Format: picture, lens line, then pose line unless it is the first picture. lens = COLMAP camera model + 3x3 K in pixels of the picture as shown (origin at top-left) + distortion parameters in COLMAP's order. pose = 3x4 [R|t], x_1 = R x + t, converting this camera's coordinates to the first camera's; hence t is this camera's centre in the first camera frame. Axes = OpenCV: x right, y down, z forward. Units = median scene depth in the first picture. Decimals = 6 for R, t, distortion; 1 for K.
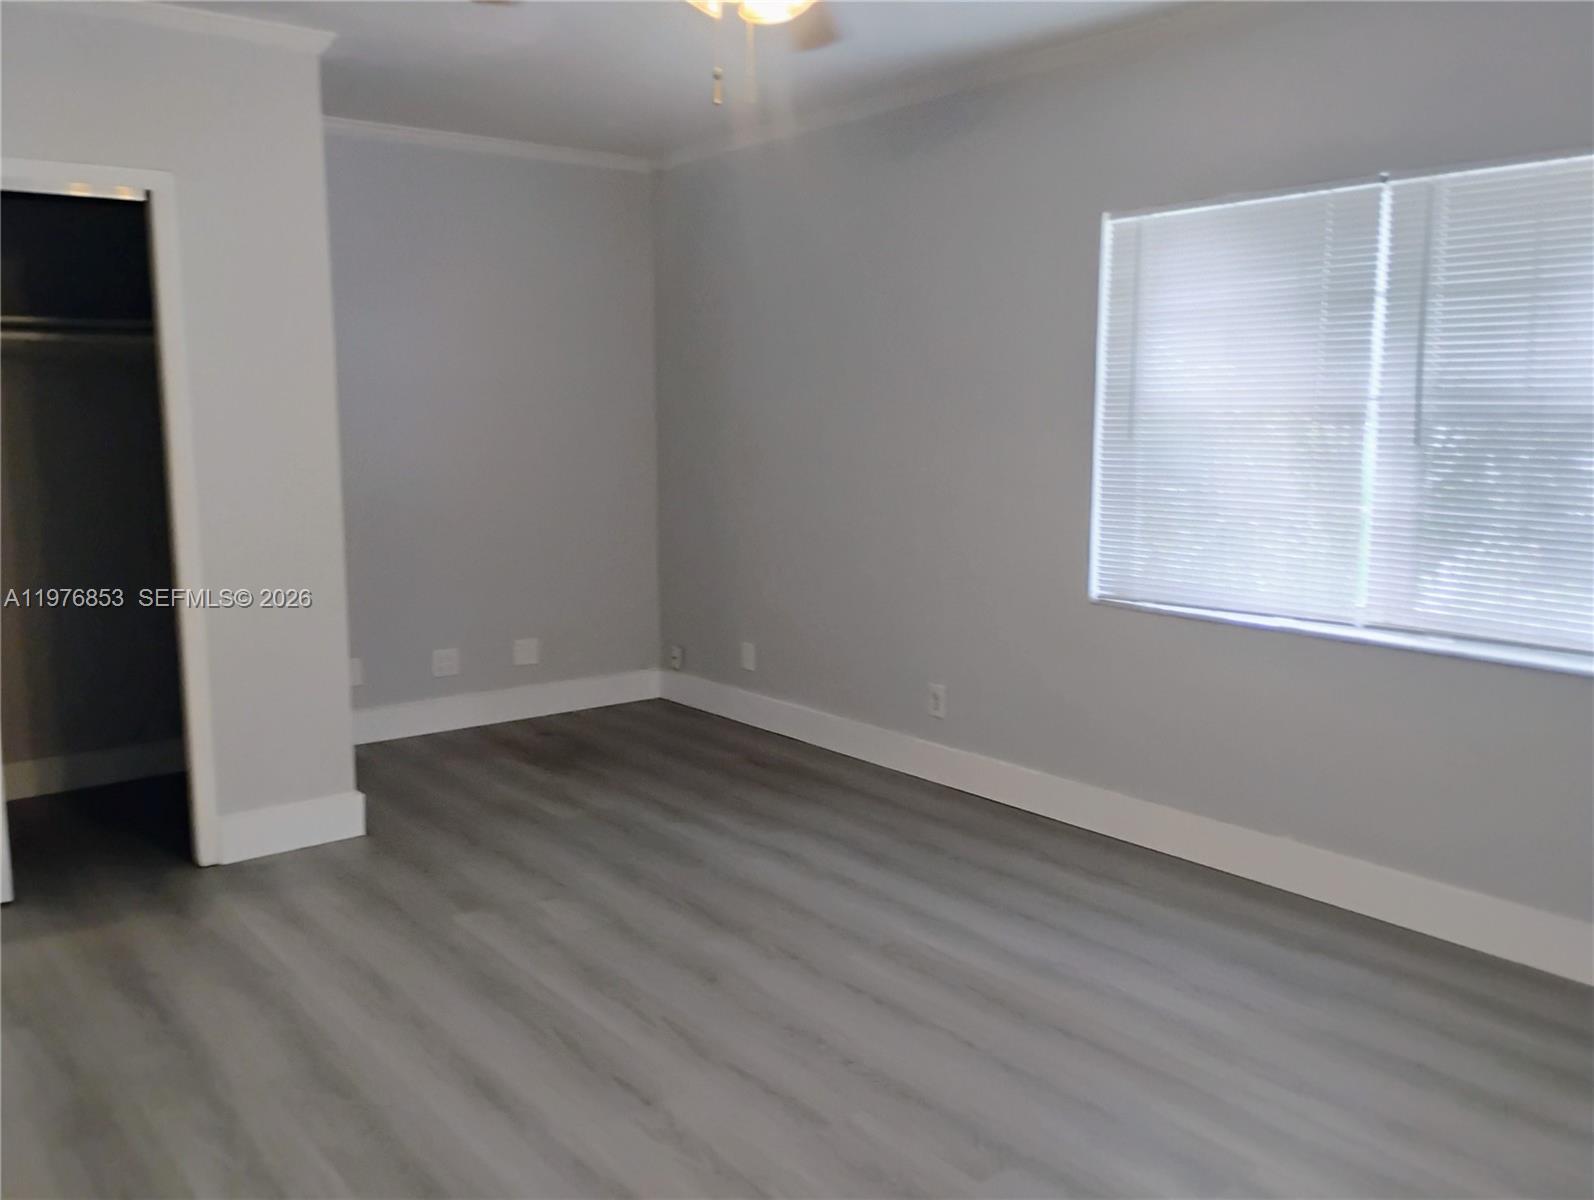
lens RADIAL K [[1321.5, 0, 797.6], [0, 1321.5, 589.9], [0, 0, 1]] dist [0.066754, -0.092470]
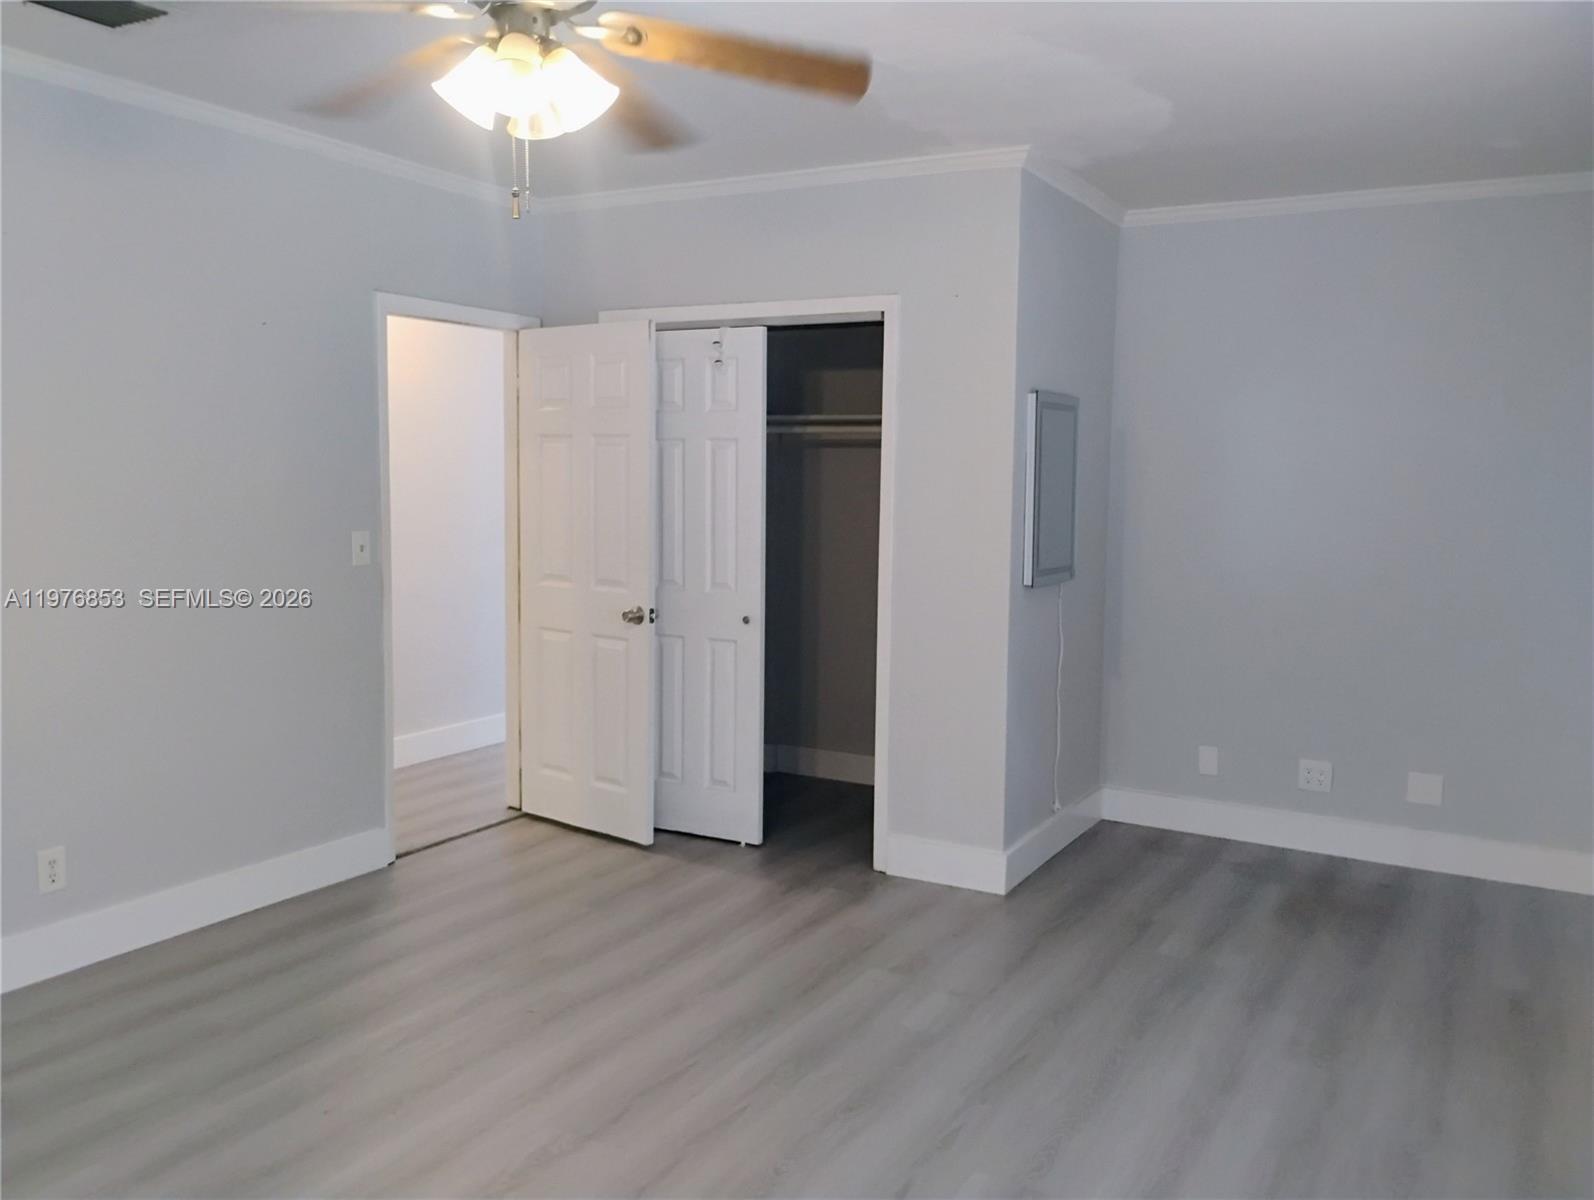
lens RADIAL K [[1321.5, 0, 797.6], [0, 1321.5, 589.9], [0, 0, 1]] dist [0.066754, -0.092470]
pose [[0.374686, 0.091204, -0.922655, 0.597938], [-0.144892, 0.988683, 0.038891, -0.075631], [0.915760, 0.119114, 0.383660, 0.457746]]
